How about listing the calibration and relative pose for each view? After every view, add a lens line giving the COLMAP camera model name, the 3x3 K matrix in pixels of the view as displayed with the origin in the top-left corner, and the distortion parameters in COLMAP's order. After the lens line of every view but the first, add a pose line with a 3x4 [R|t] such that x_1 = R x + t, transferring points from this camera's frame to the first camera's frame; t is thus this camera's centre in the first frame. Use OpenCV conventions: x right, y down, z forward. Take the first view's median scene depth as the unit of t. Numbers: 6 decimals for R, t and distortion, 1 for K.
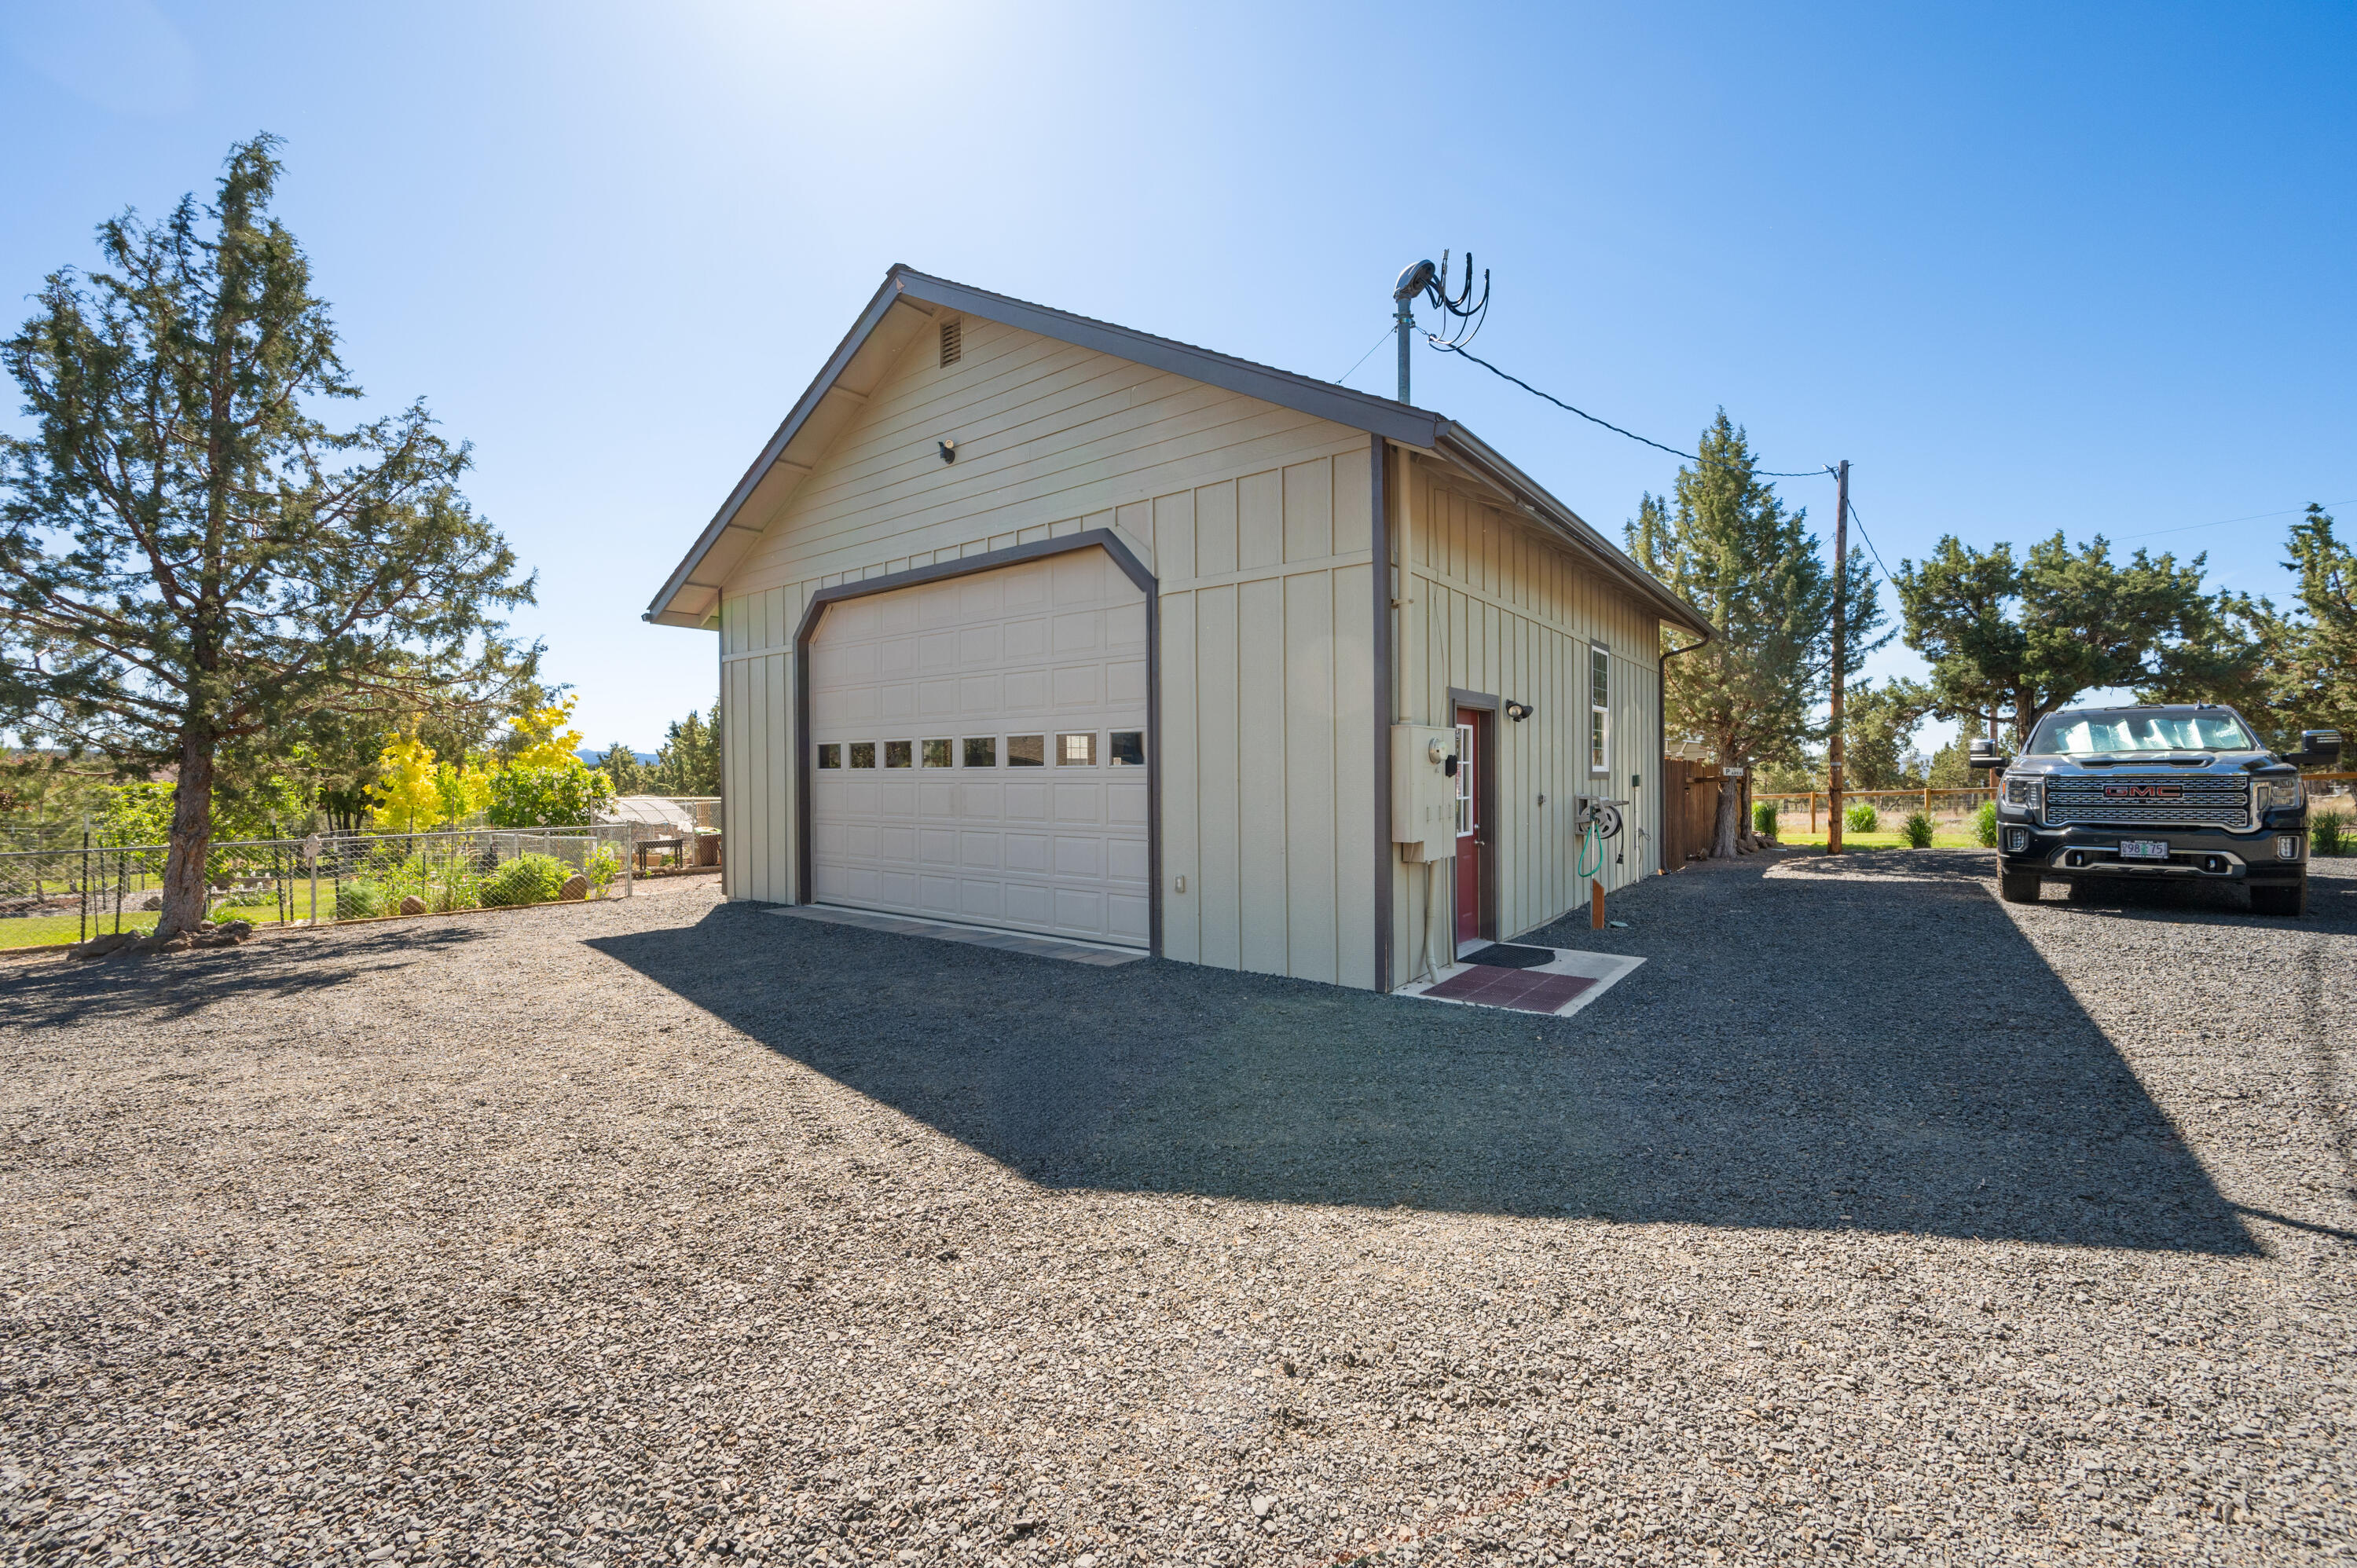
lens RADIAL K [[953.8, 0, 1178.5], [0, 953.8, 784.0], [0, 0, 1]] dist [-0.001187, -0.000243]
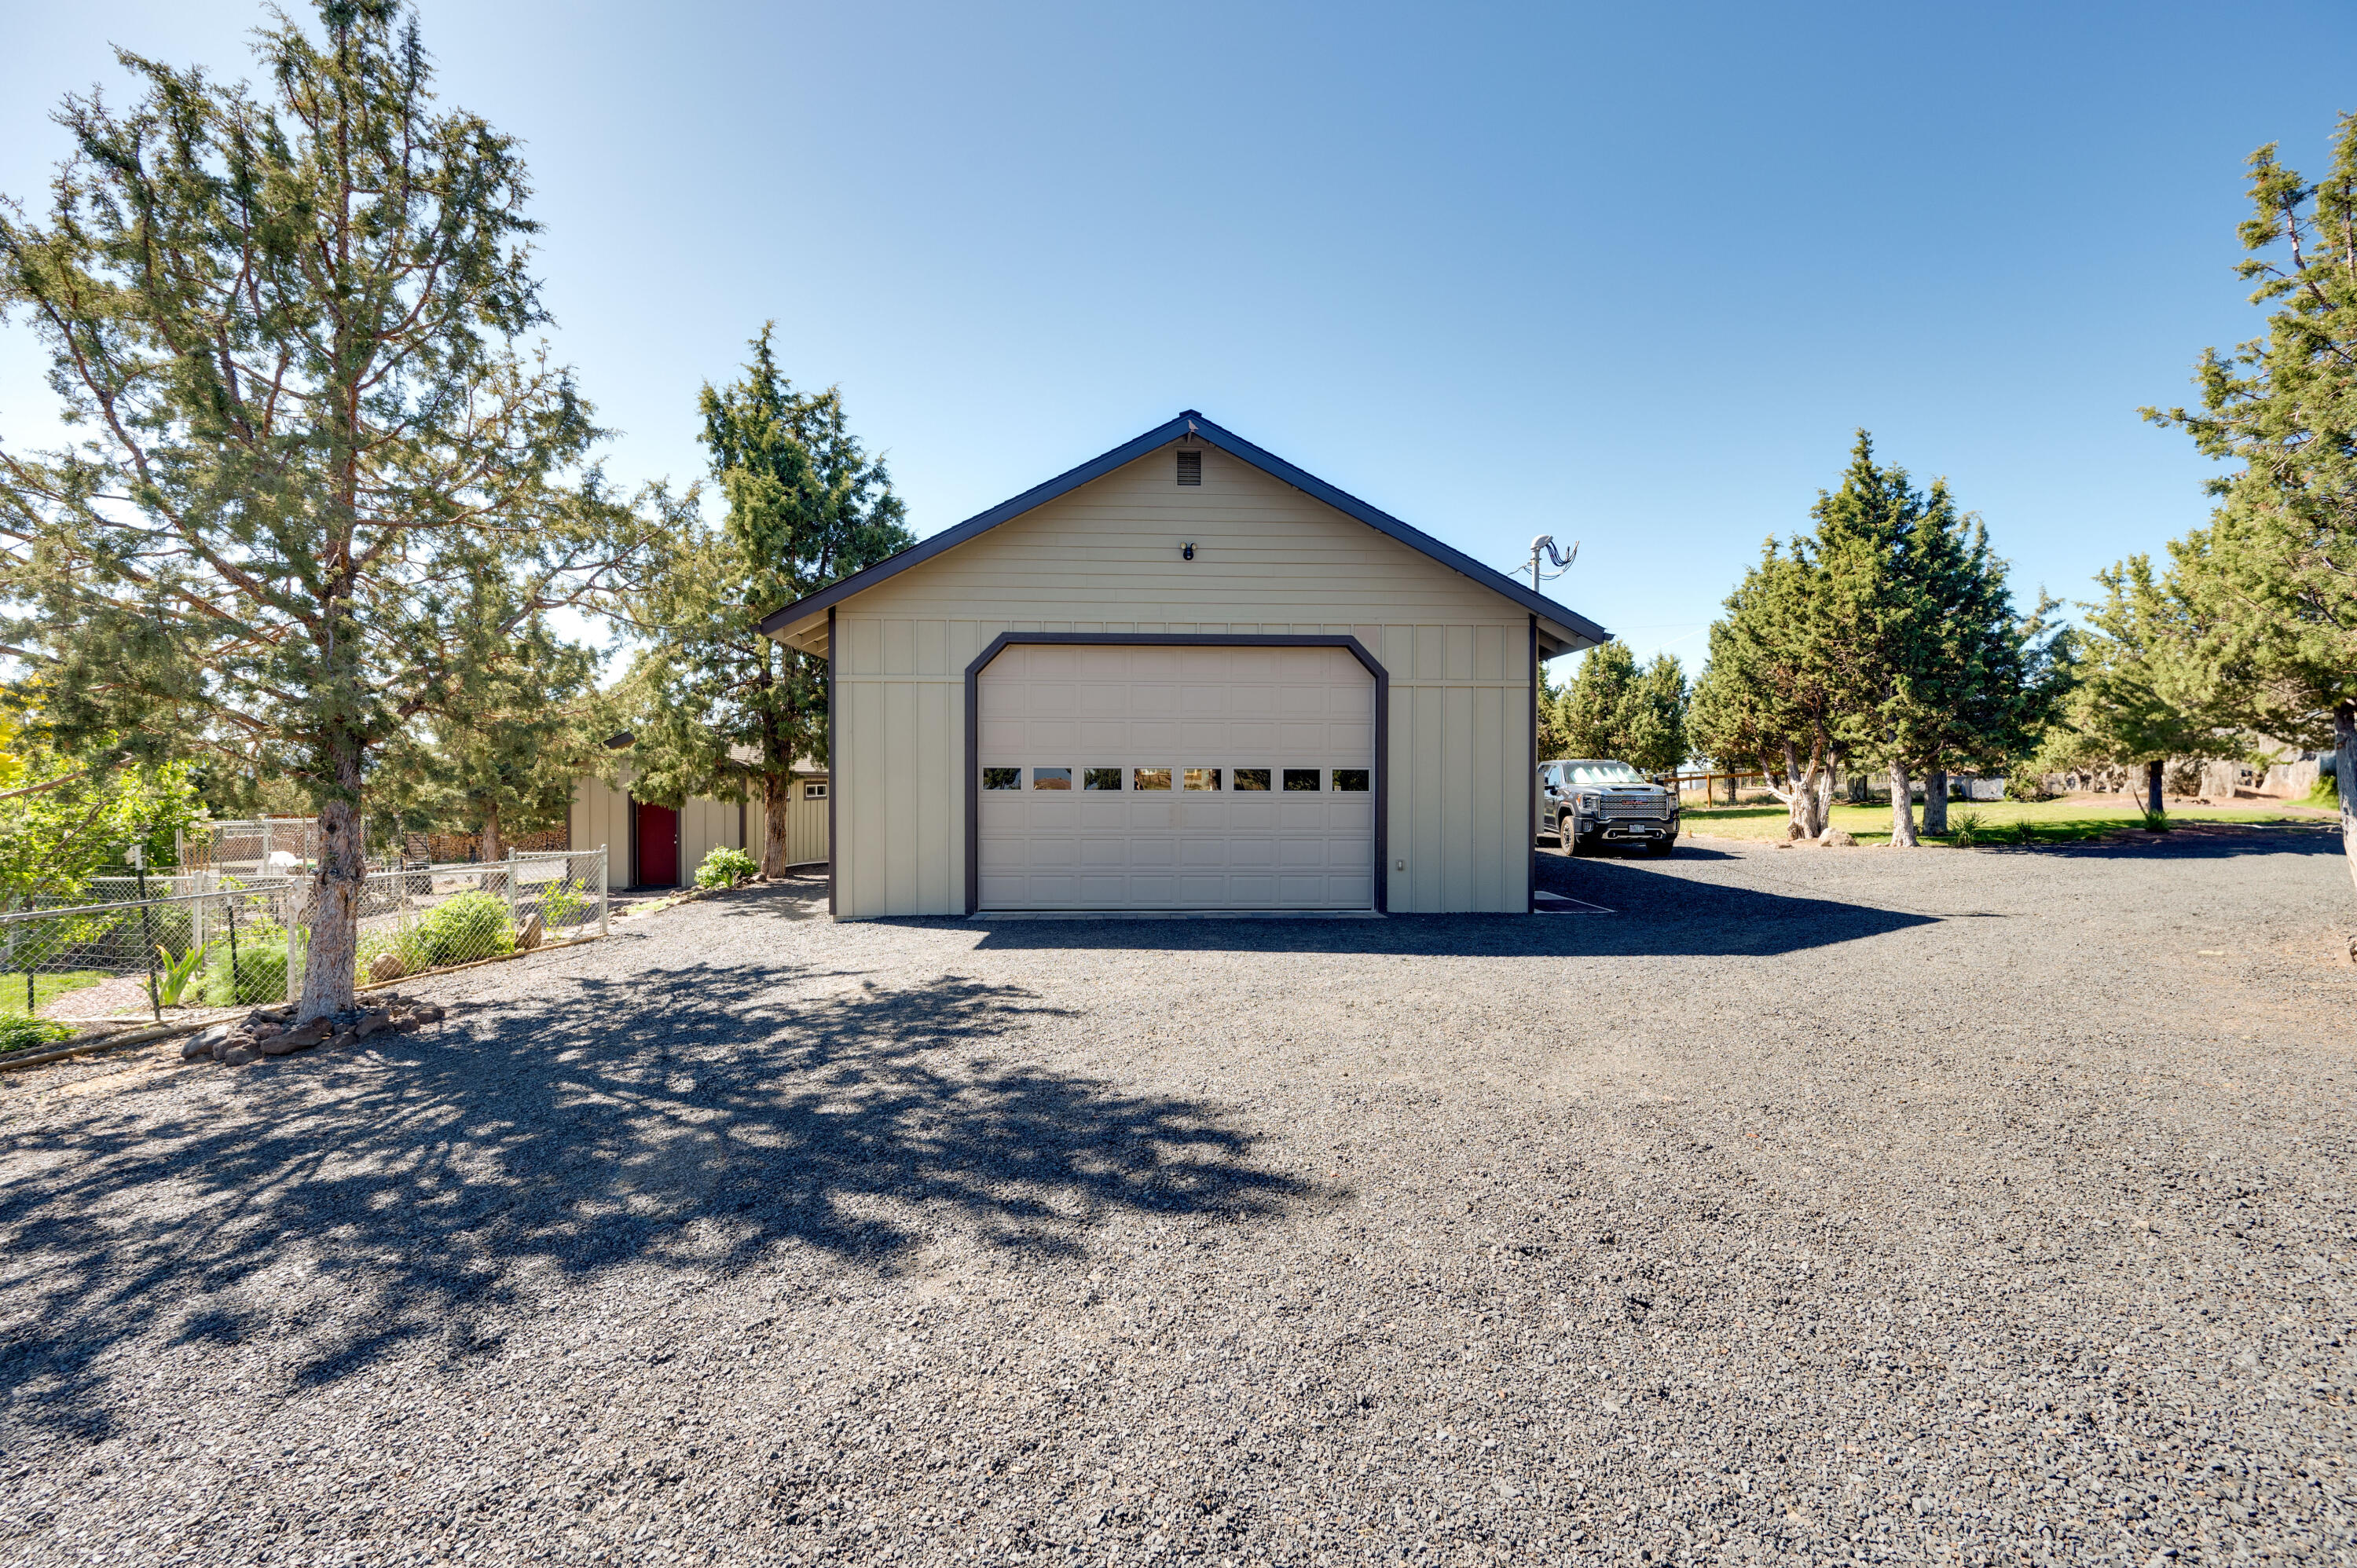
lens RADIAL K [[953.8, 0, 1178.5], [0, 953.8, 784.0], [0, 0, 1]] dist [-0.001187, -0.000243]
pose [[0.757735, 0.005026, 0.652543, -1.153039], [-0.001363, 0.999980, -0.006120, -0.018710], [-0.652561, 0.003749, 0.757727, 0.011340]]
